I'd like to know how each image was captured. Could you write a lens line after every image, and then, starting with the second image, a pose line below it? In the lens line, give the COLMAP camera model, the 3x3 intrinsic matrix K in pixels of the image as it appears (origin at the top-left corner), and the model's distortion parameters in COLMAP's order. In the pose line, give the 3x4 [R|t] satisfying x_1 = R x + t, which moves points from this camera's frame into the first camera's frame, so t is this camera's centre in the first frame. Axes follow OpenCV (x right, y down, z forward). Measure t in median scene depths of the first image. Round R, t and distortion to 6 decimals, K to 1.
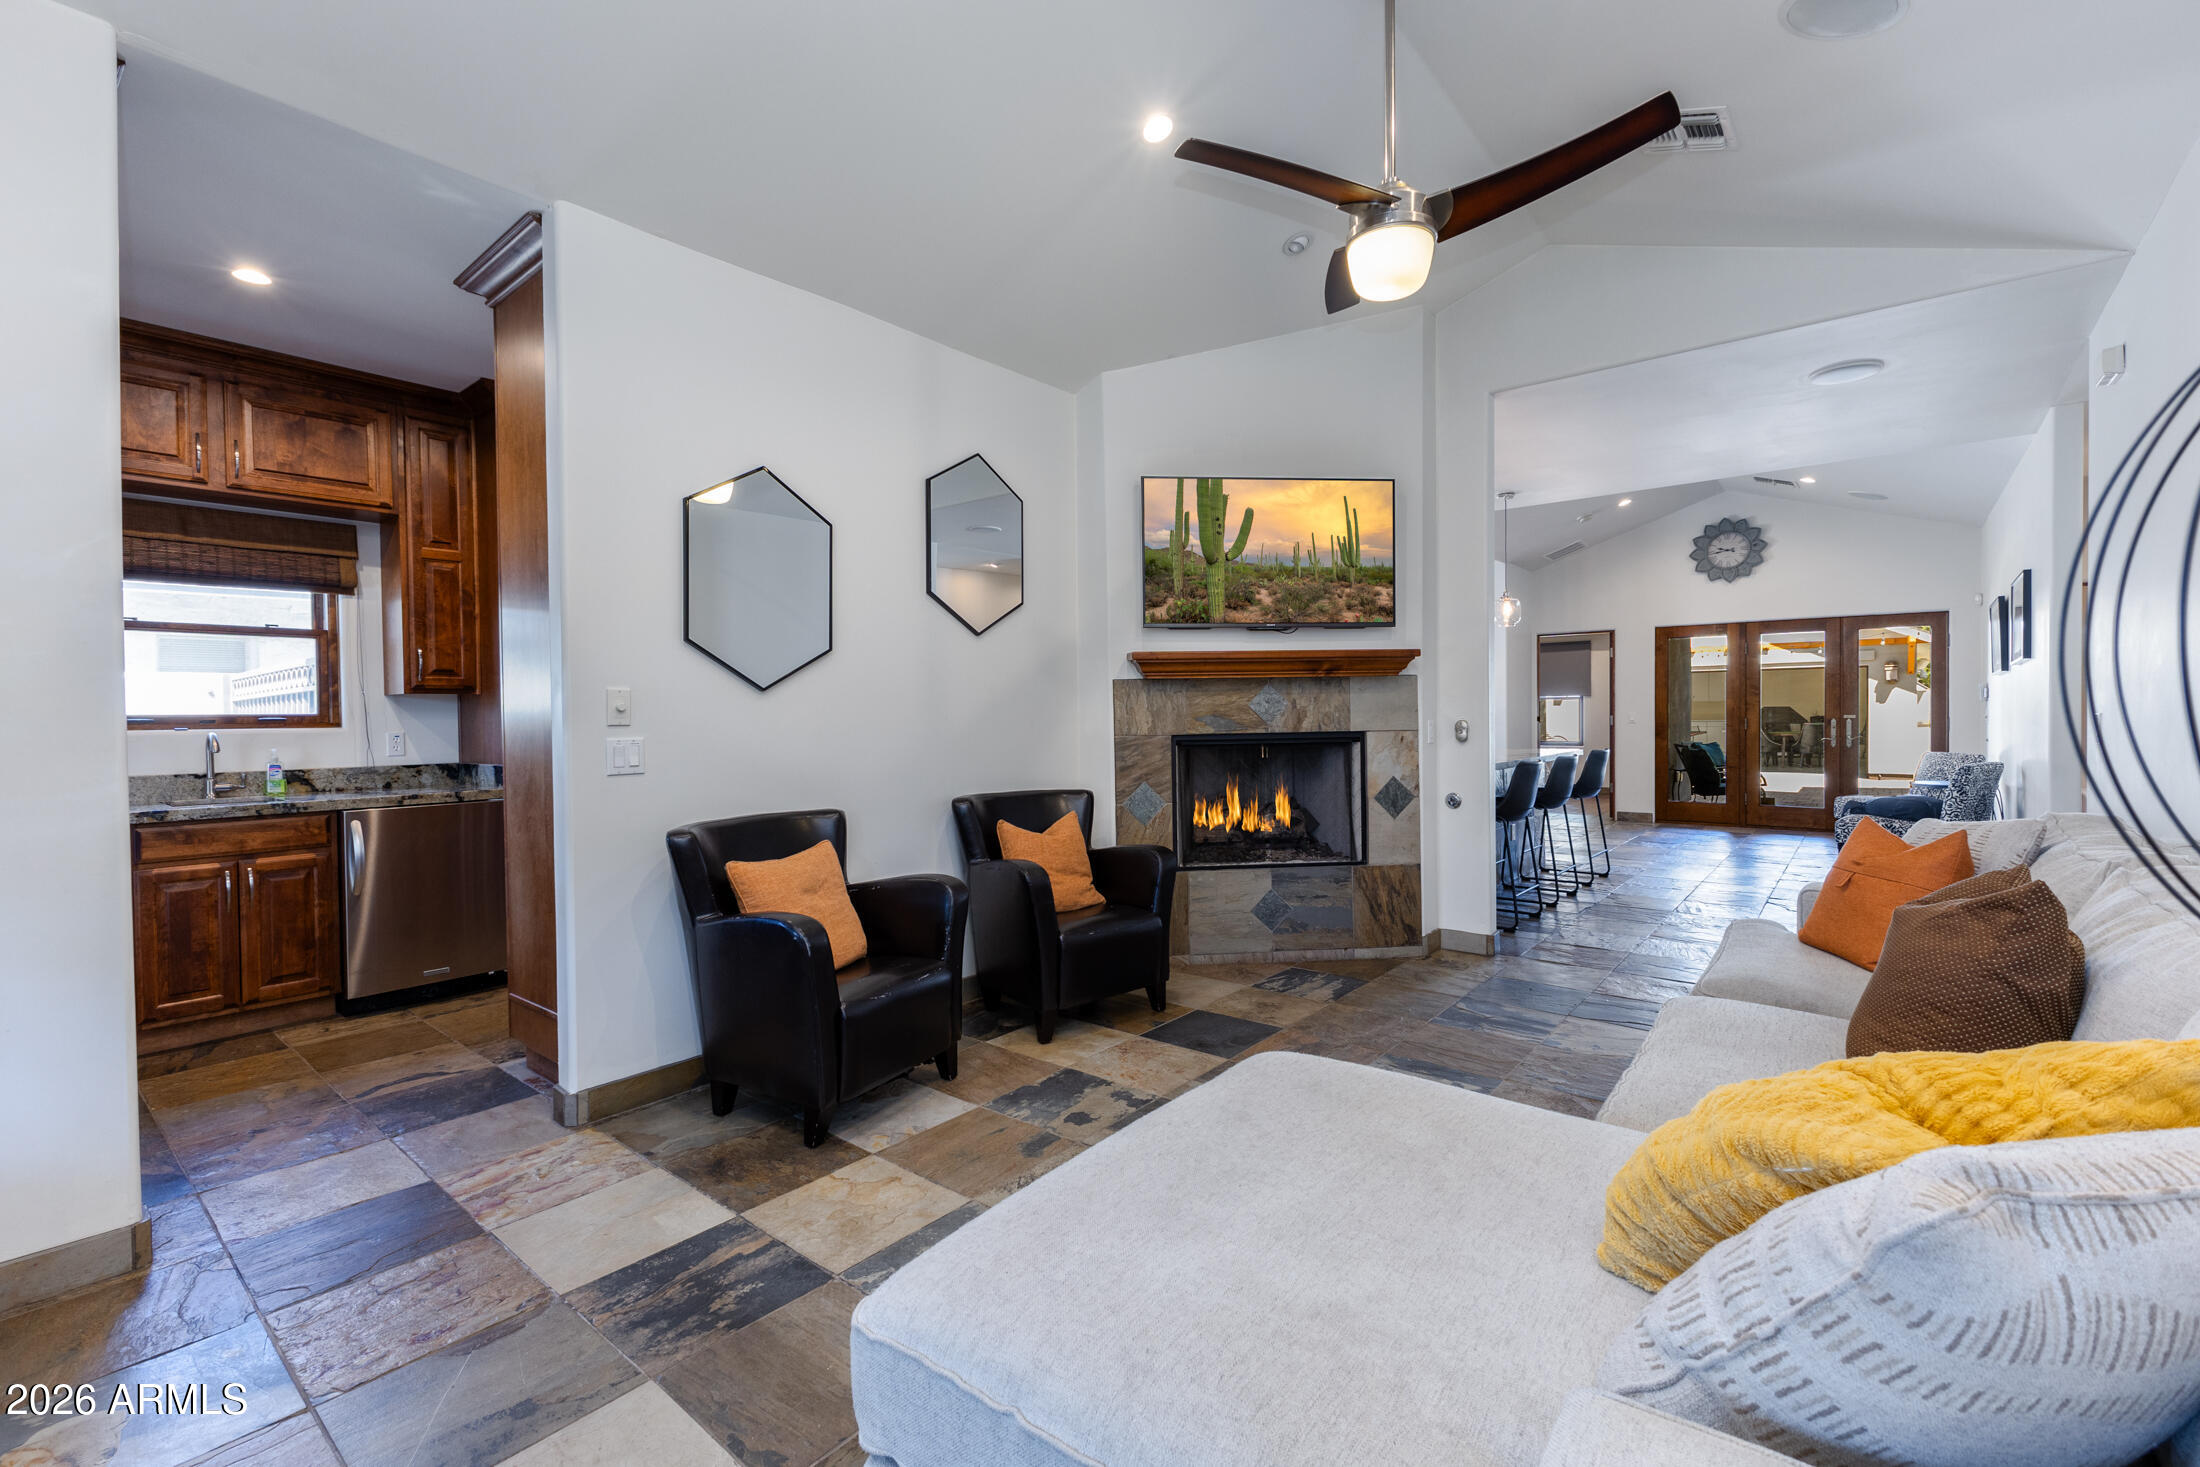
lens RADIAL K [[952.1, 0, 1107.5], [0, 952.1, 727.8], [0, 0, 1]] dist [0.007853, -0.002270]
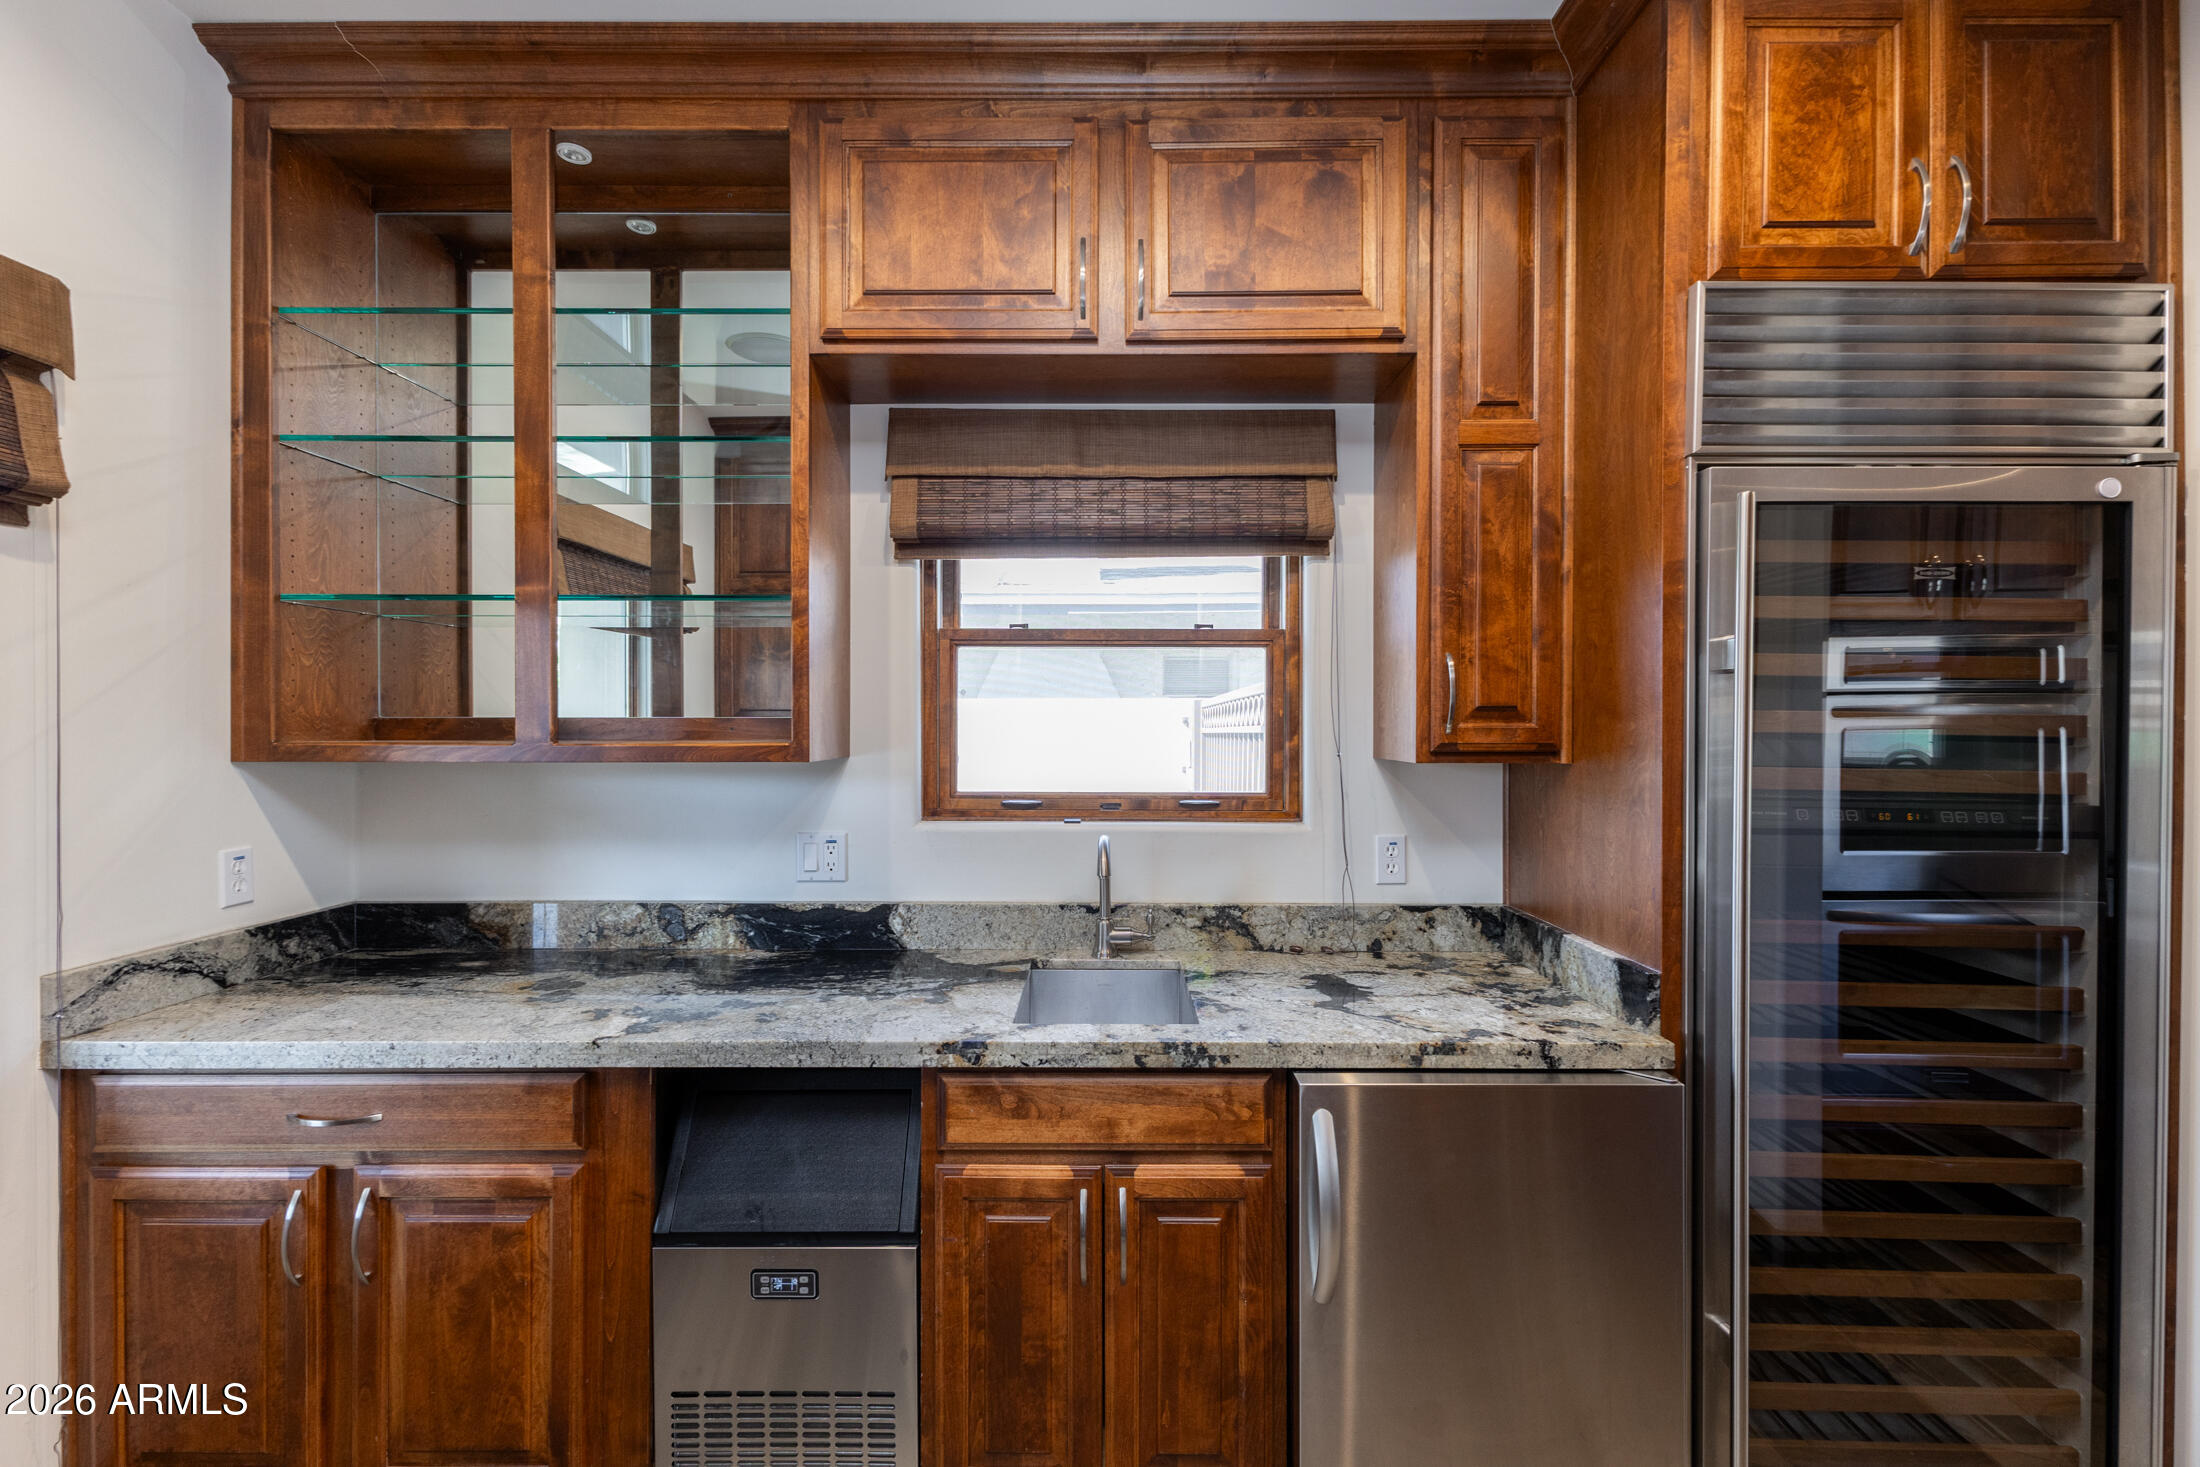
lens RADIAL K [[952.1, 0, 1112.5], [0, 952.1, 733.7], [0, 0, 1]] dist [0.007853, -0.002270]
pose [[0.638932, 0.020843, -0.768981, -0.485159], [-0.019529, 0.999750, 0.010872, -0.050400], [0.769015, 0.008071, 0.639180, 0.608239]]
